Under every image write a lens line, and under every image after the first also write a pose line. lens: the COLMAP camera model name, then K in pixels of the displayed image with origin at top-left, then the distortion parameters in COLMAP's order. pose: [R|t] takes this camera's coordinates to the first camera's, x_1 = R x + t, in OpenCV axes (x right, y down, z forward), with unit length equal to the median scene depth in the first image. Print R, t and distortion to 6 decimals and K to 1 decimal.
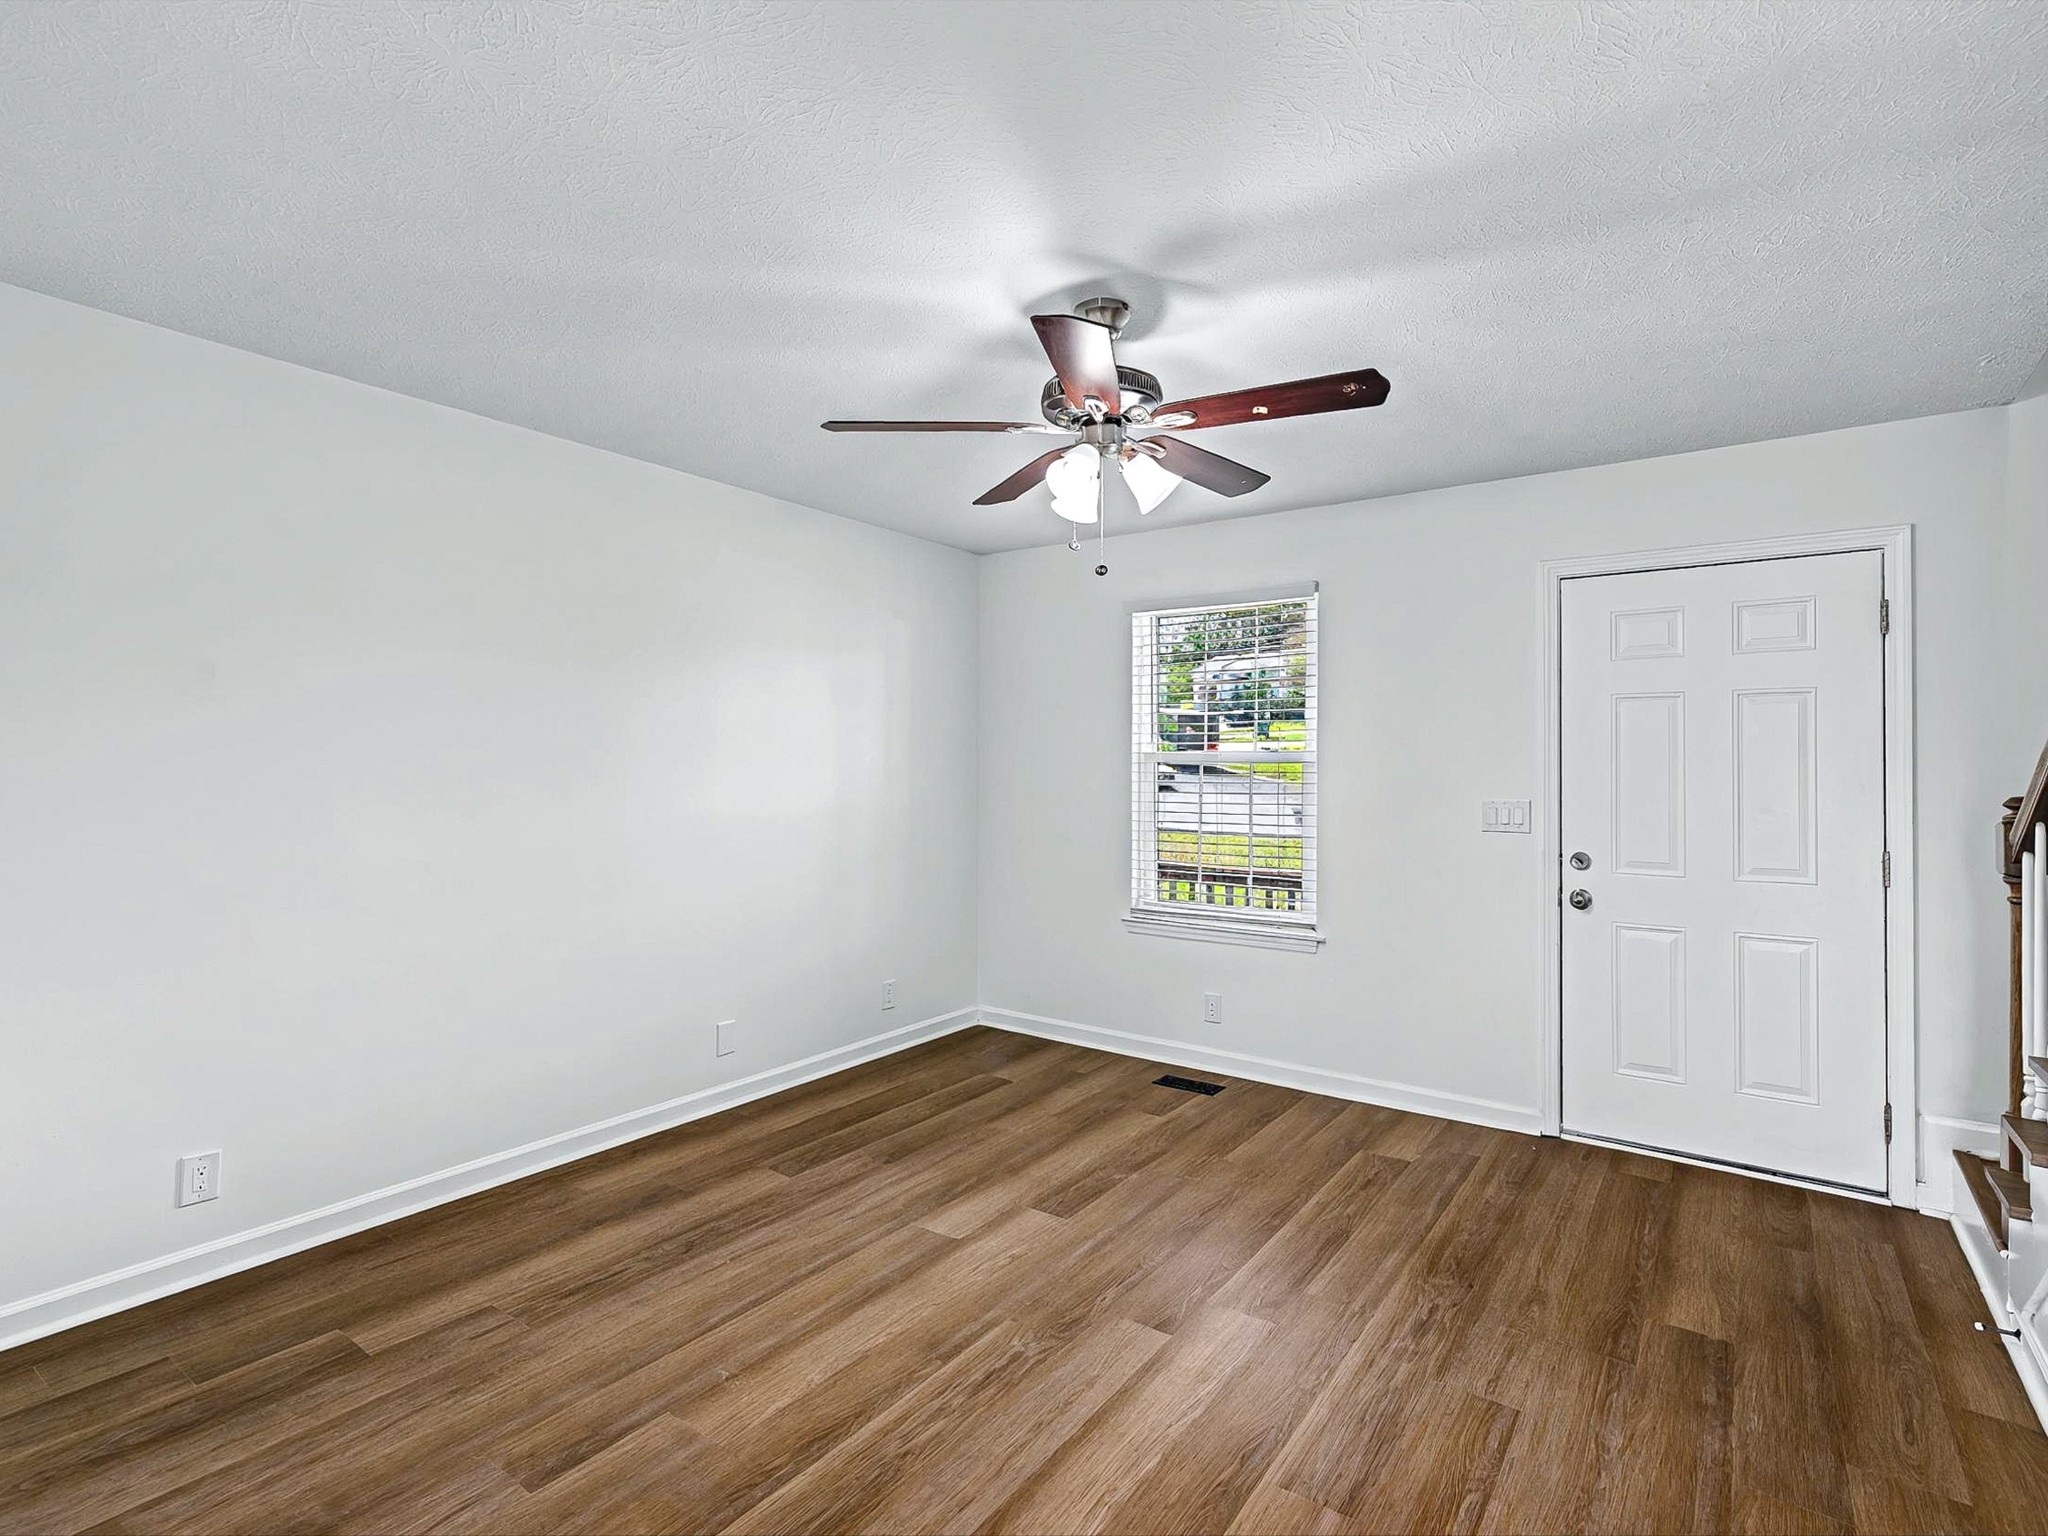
lens RADIAL K [[994.9, 0, 1025.6], [0, 994.9, 752.6], [0, 0, 1]] dist [-0.001911, -0.001244]
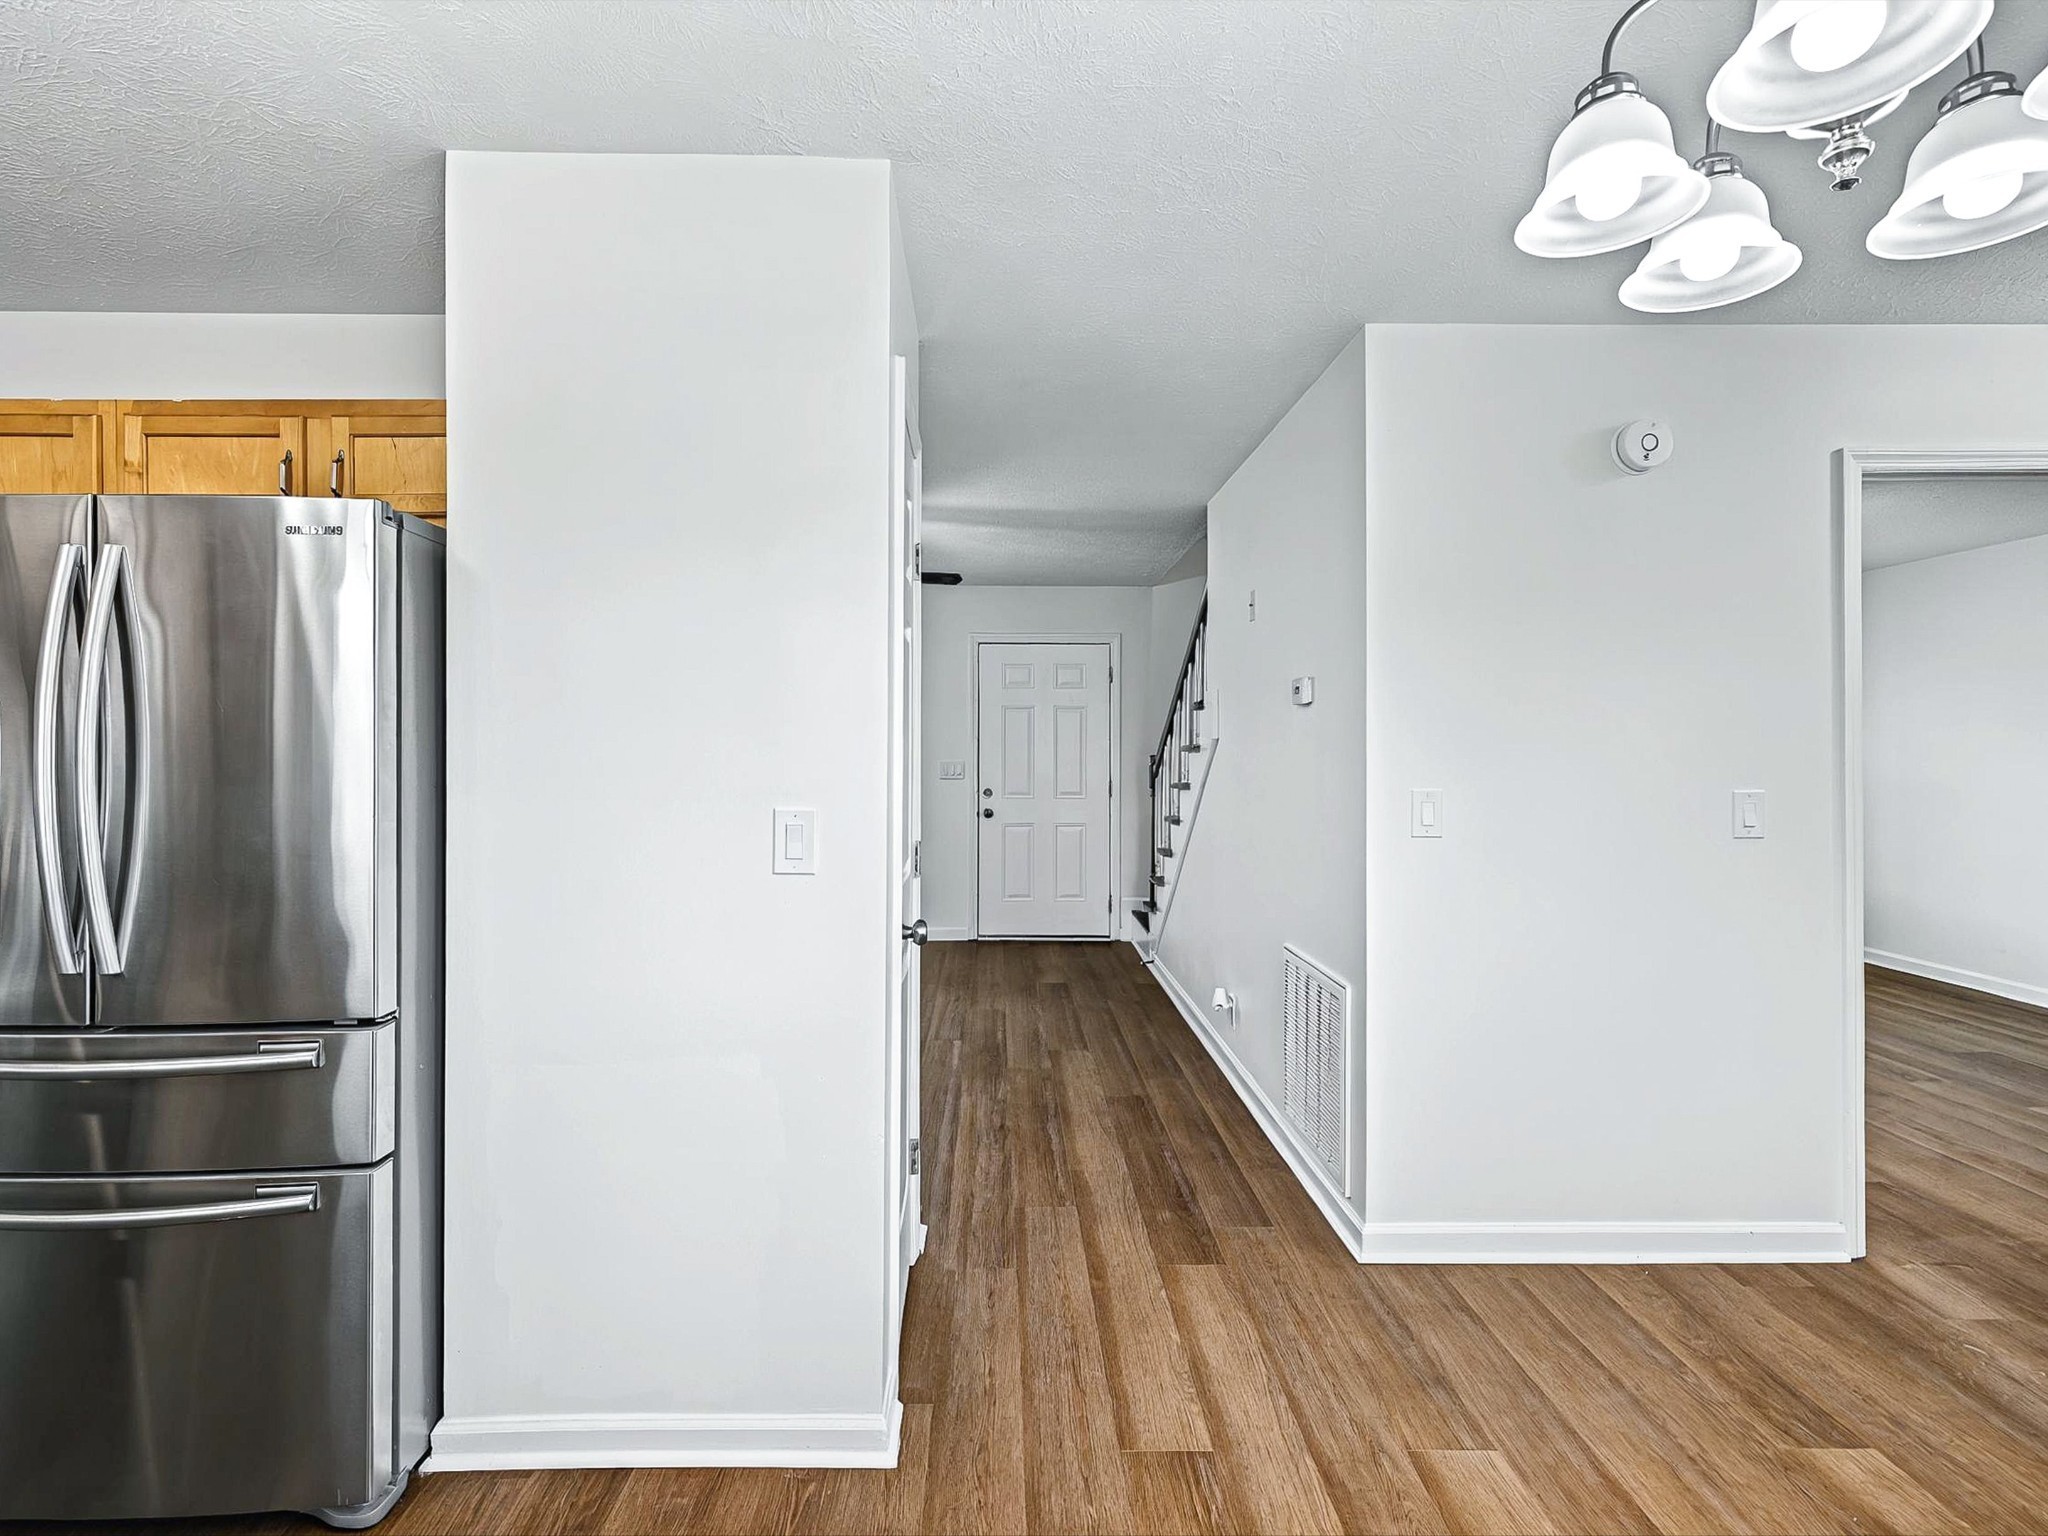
lens RADIAL K [[967.5, 0, 976.1], [0, 967.5, 751.7], [0, 0, 1]] dist [0.002987, 0.000285]
pose [[0.819702, -0.007305, 0.572743, -0.613591], [-0.006776, 0.999725, 0.022448, -0.012909], [-0.572750, -0.022281, 0.819427, -0.594567]]
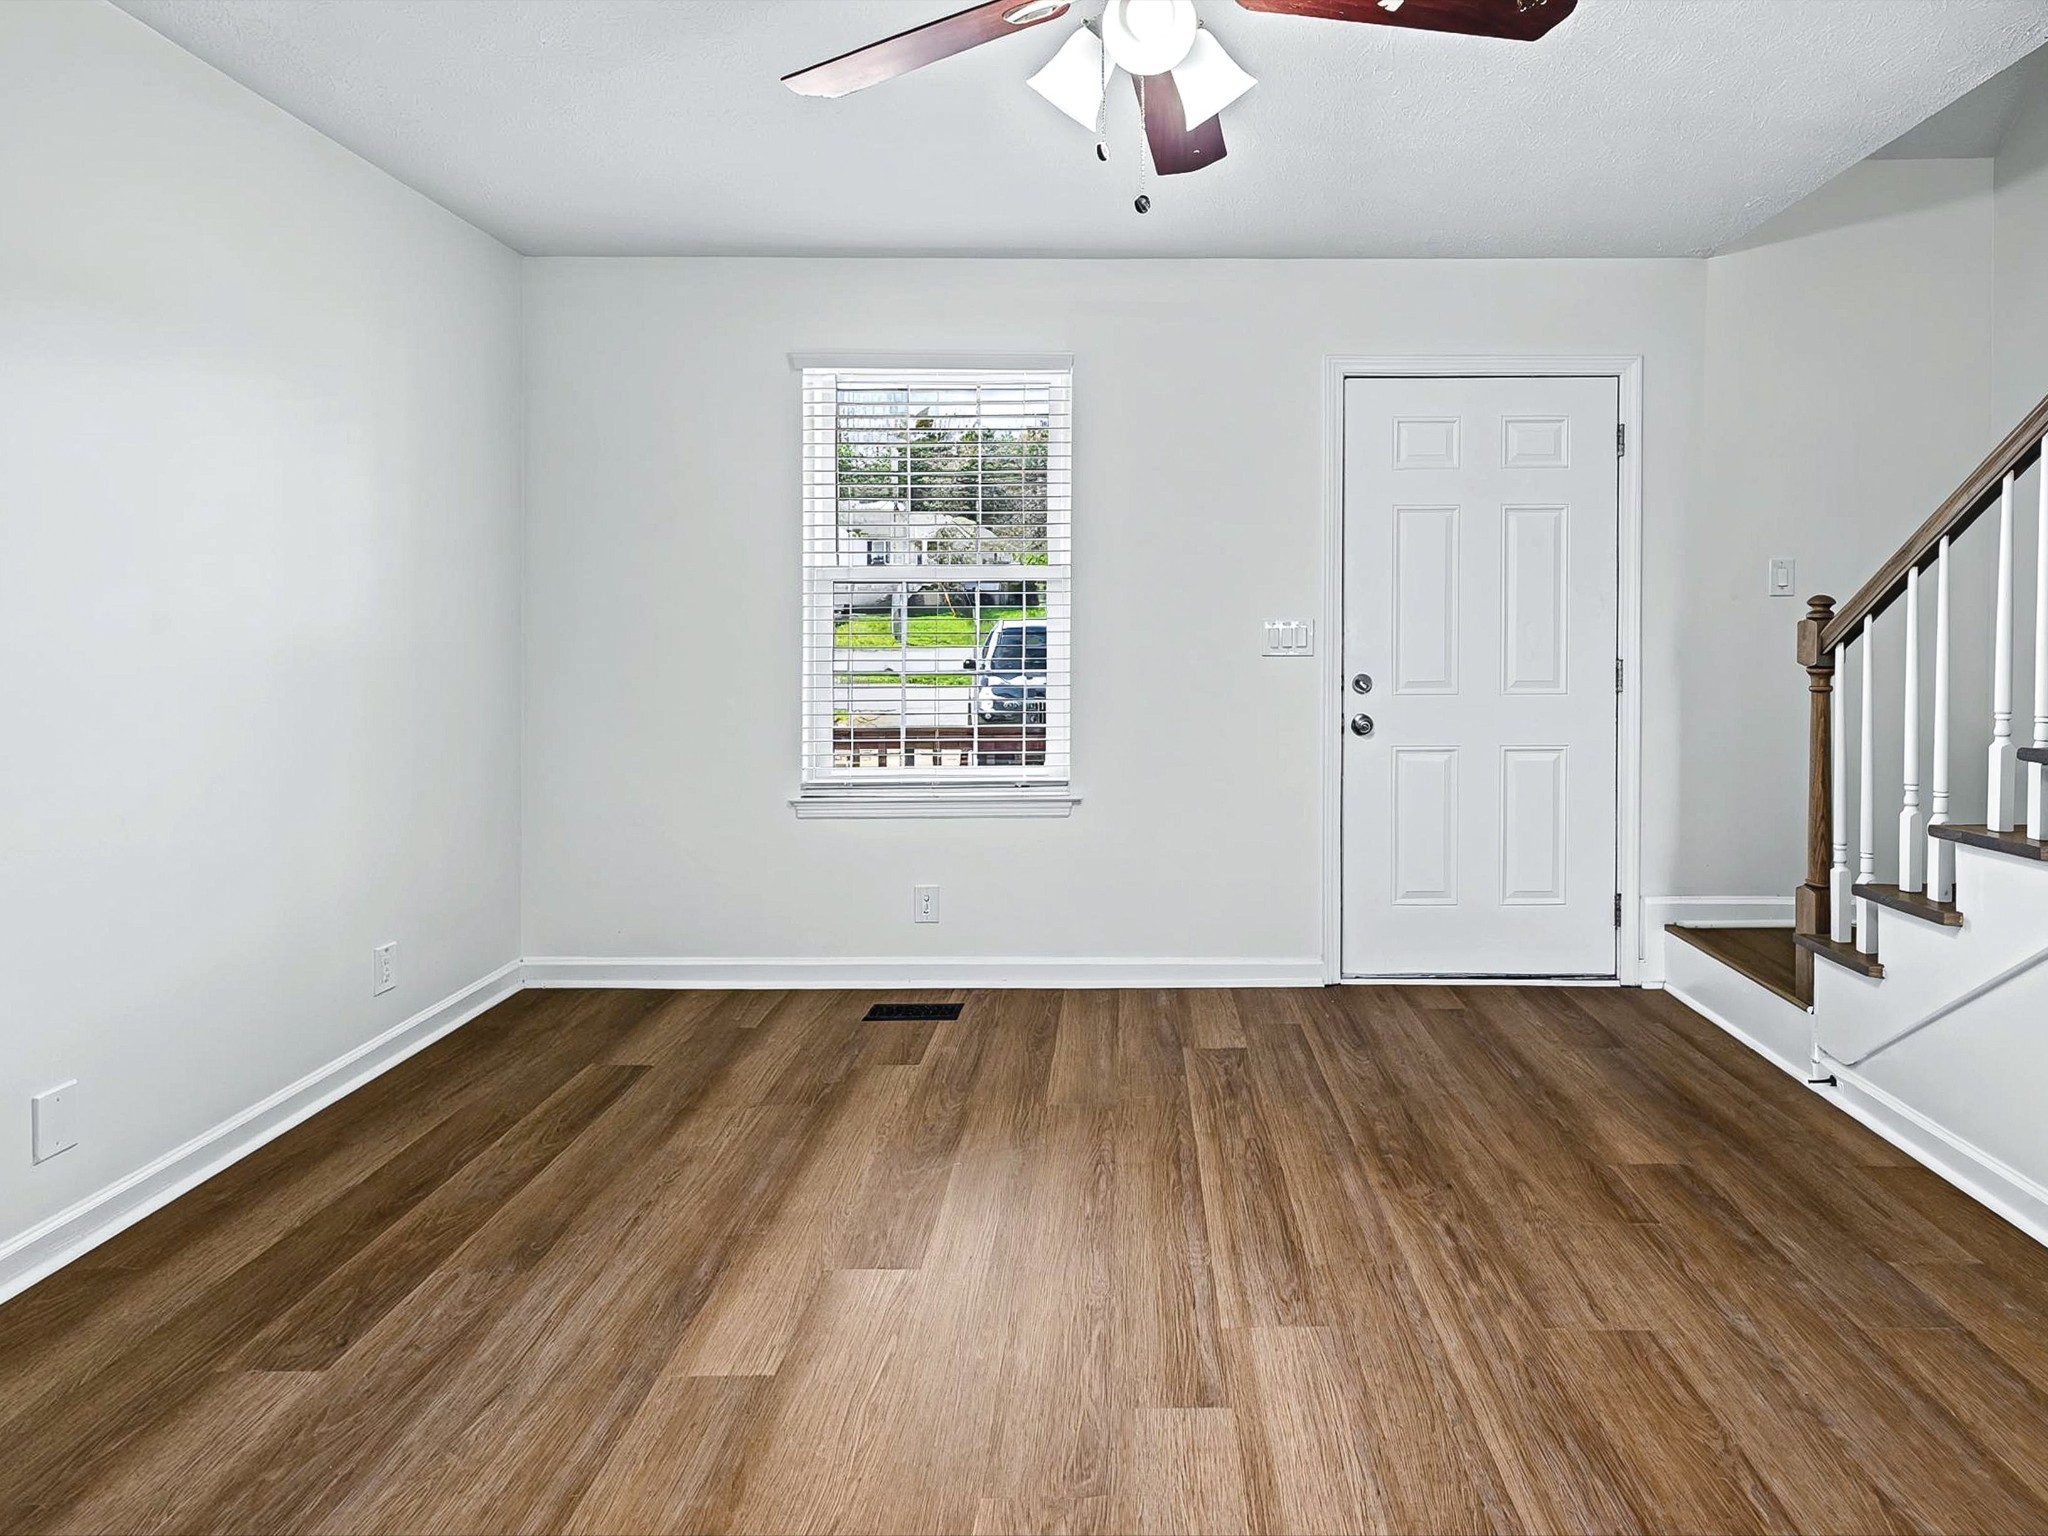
lens RADIAL K [[1075.9, 0, 1123.3], [0, 1075.9, 633.1], [0, 0, 1]] dist [-0.002000, -0.001925]
pose [[0.809856, -0.009315, 0.586555, -0.248969], [-0.003270, 0.999787, 0.020392, 0.048884], [-0.586620, -0.018433, 0.809653, 0.372645]]
